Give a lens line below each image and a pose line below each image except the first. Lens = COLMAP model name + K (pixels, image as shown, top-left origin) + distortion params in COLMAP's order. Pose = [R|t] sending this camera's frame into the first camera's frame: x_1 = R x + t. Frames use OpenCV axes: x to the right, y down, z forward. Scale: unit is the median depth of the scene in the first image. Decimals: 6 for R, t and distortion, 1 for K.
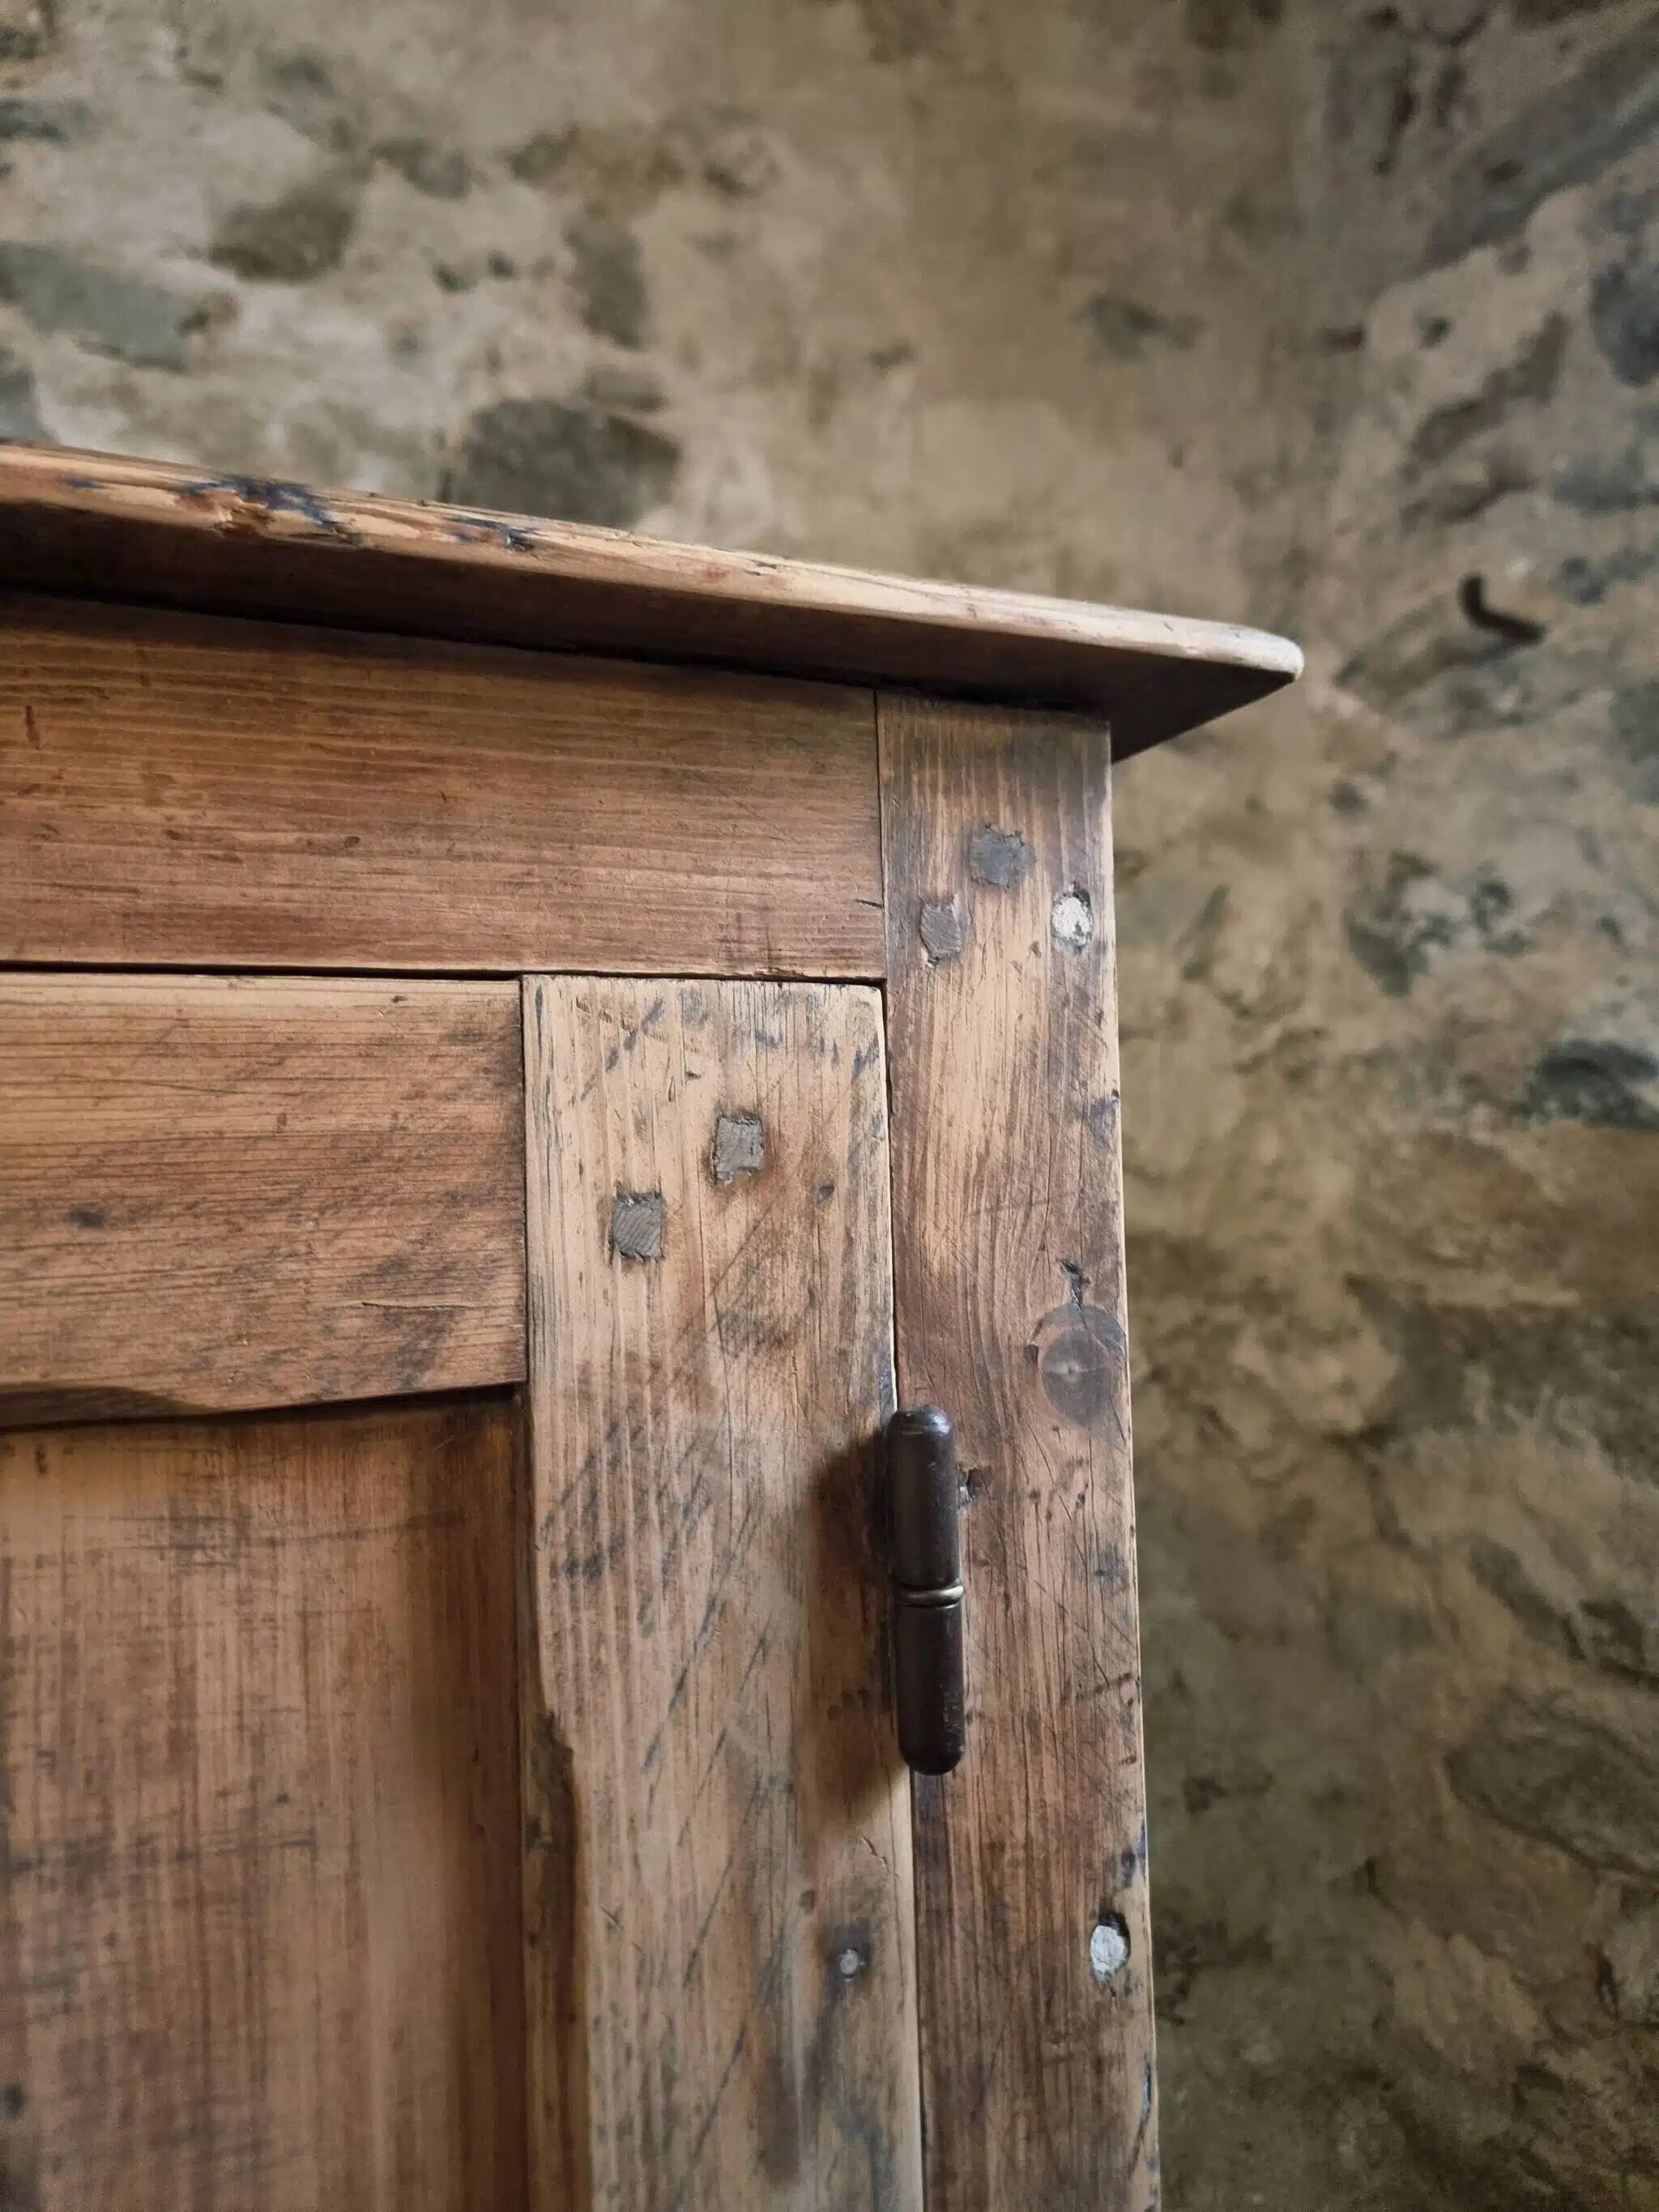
lens RADIAL K [[1589.3, 0, 813.1], [0, 1589.3, 1100.0], [0, 0, 1]] dist [0.048694, -0.063967]
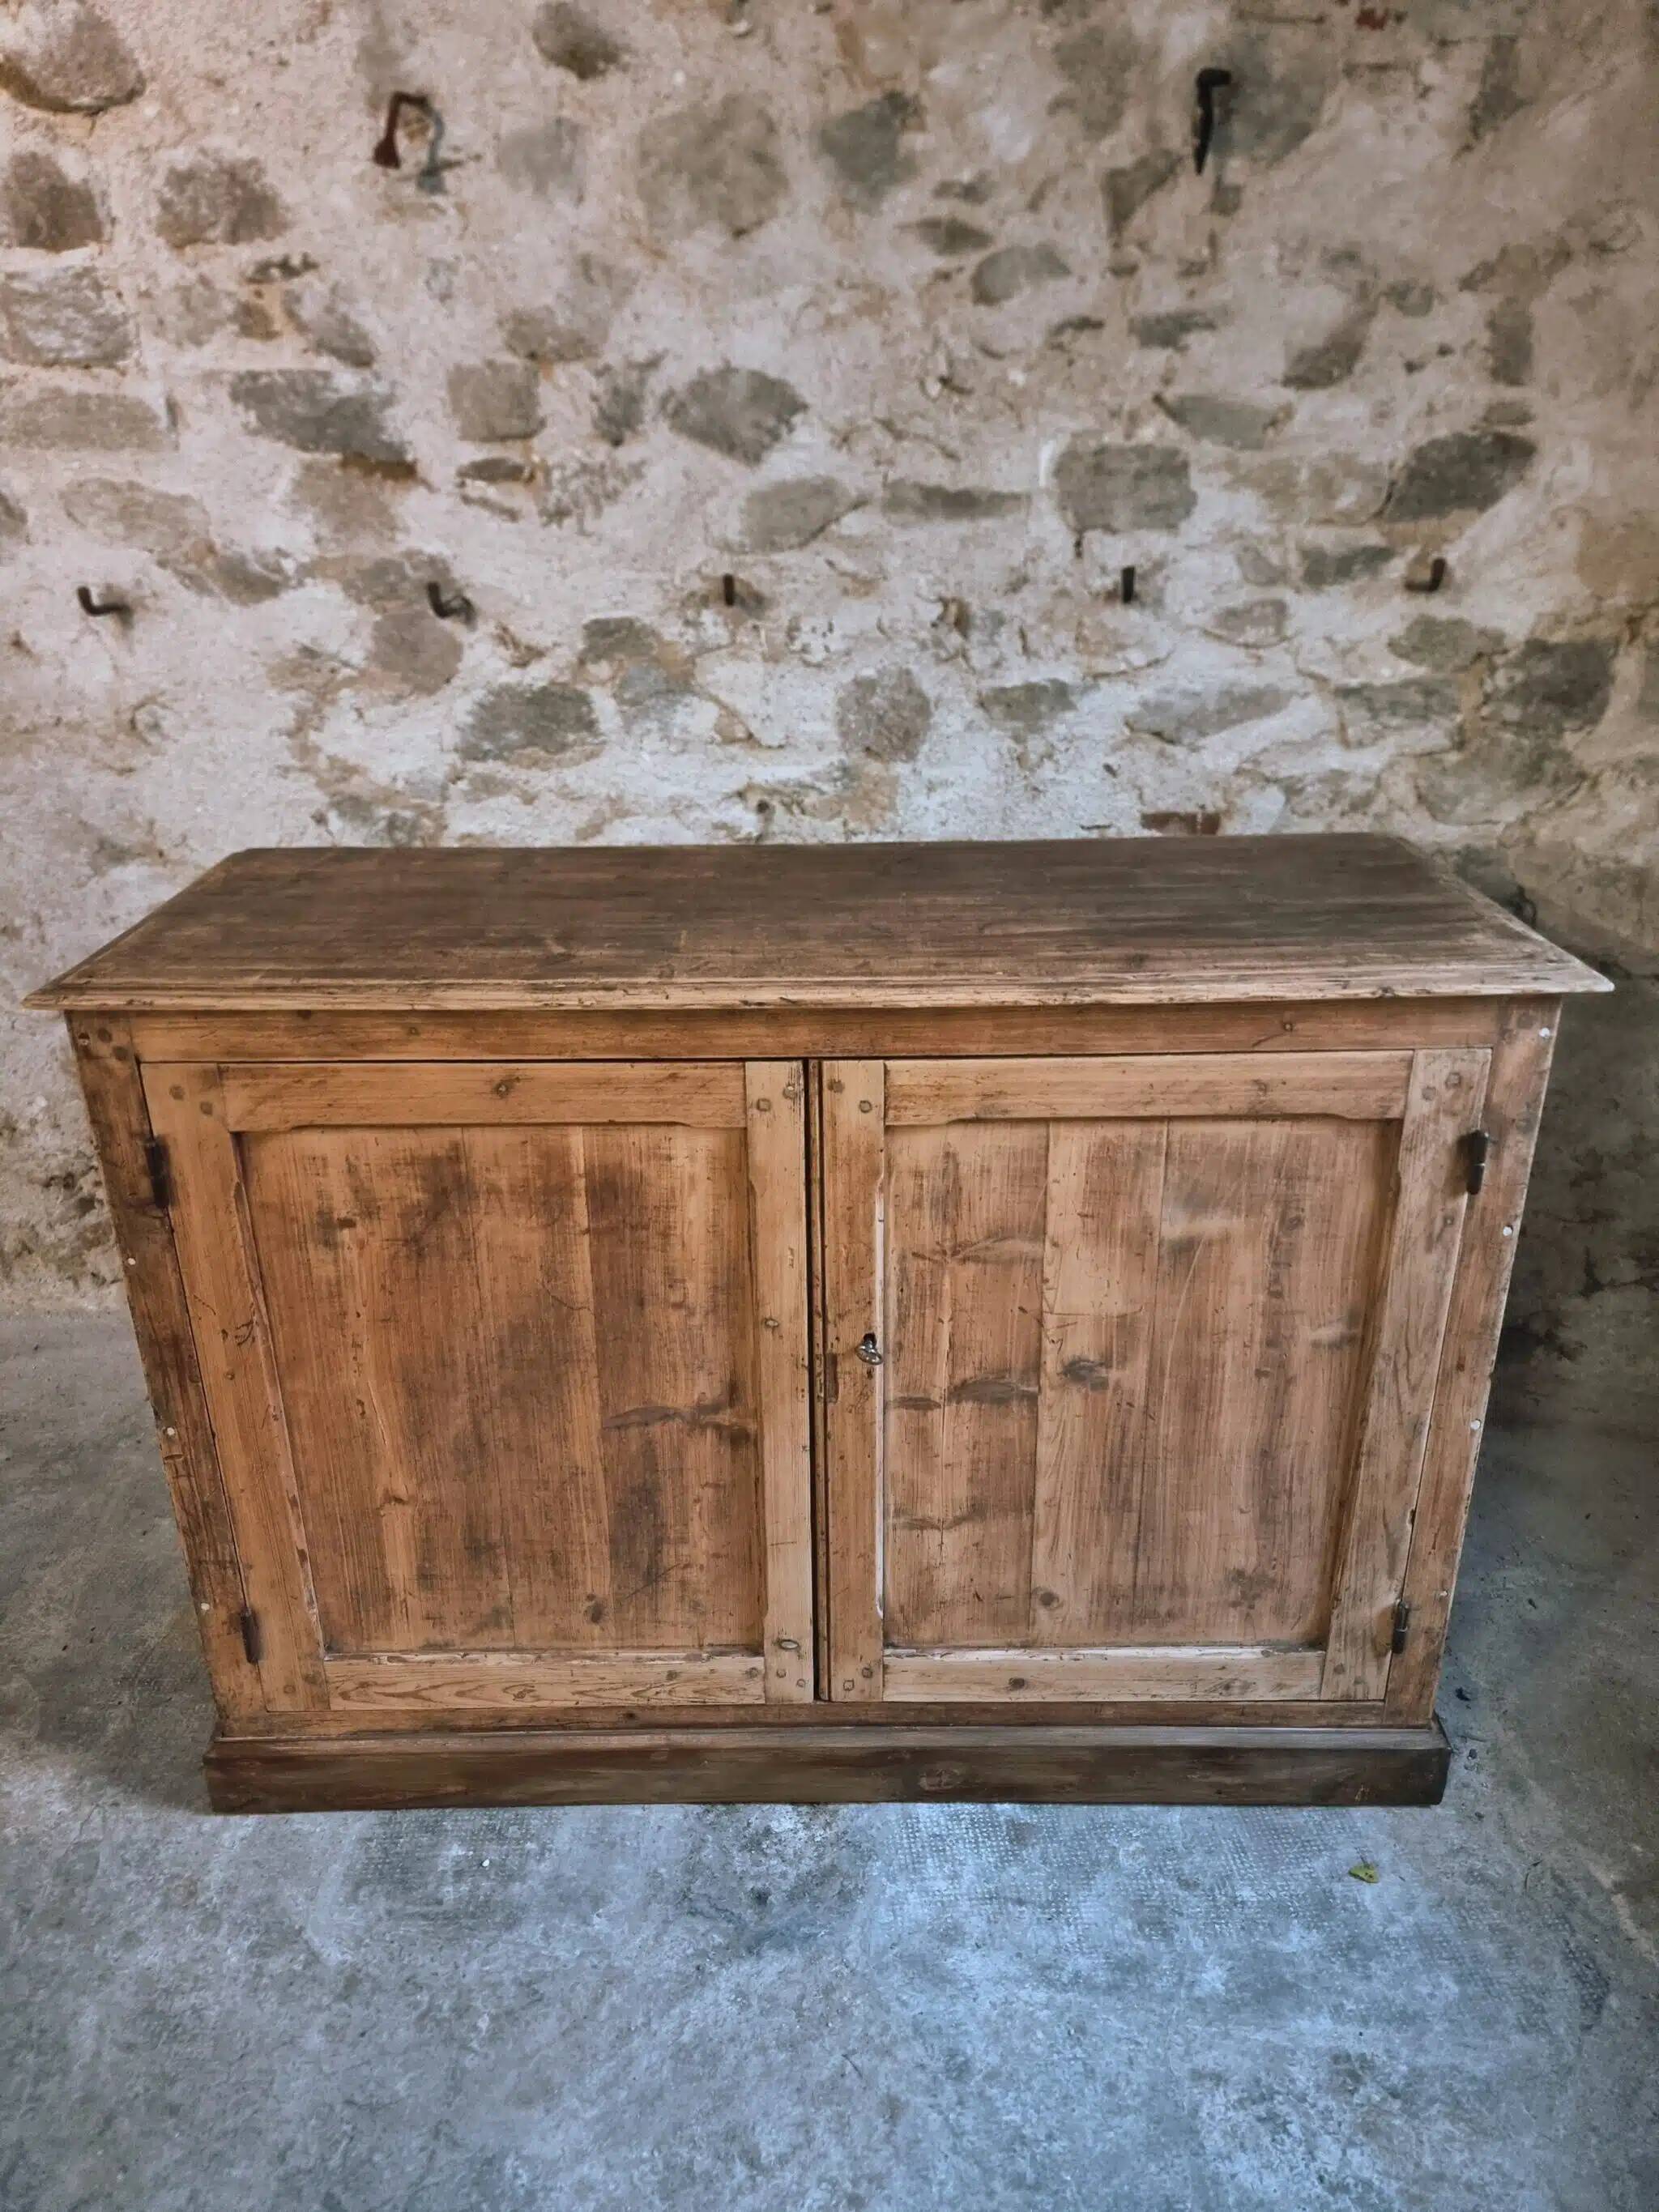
lens RADIAL K [[1548.0, 0, 828.7], [0, 1548.0, 1102.1], [0, 0, 1]] dist [0.056352, -0.057905]
pose [[0.897746, 0.191359, -0.396779, 0.038745], [0.003984, 0.897156, 0.441696, -0.535072], [0.440495, -0.398112, 0.804656, -0.991209]]
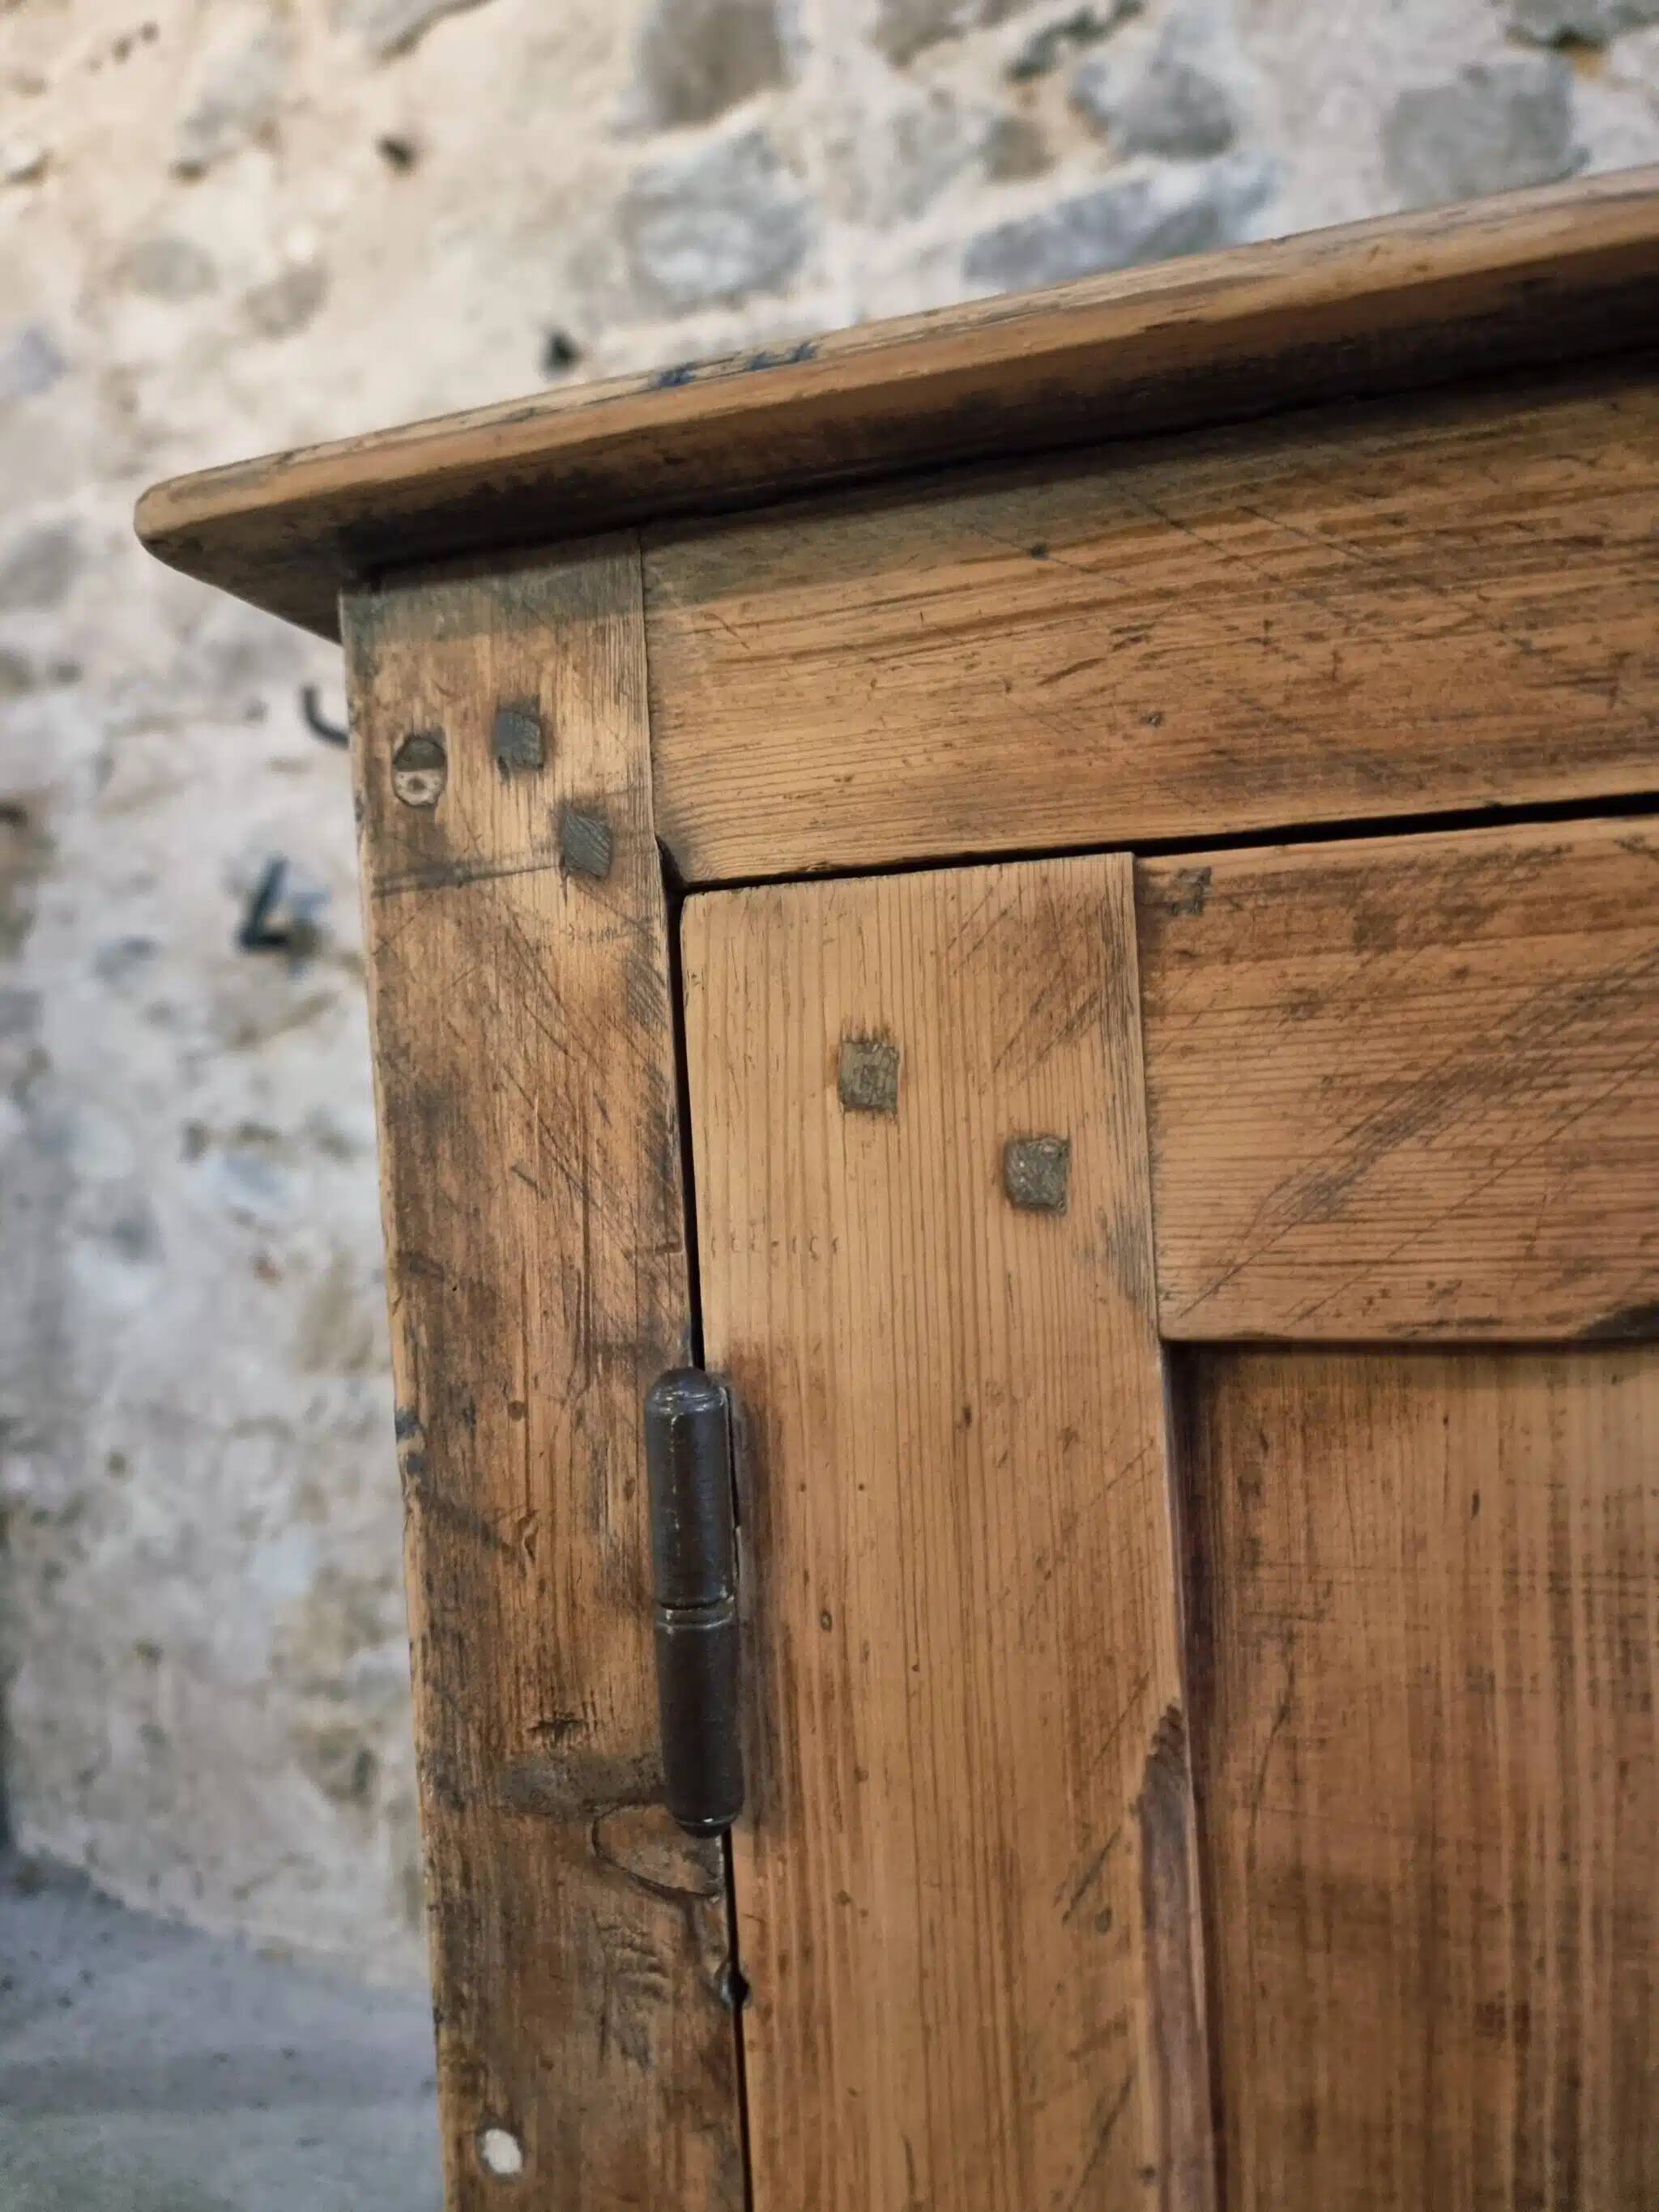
lens RADIAL K [[1589.3, 0, 813.1], [0, 1589.3, 1100.0], [0, 0, 1]] dist [0.048694, -0.063967]
pose [[0.701500, 0.001858, -0.712667, -0.796007], [0.066667, 0.995440, 0.068218, 0.004915], [0.709544, -0.095367, 0.698178, -0.353792]]
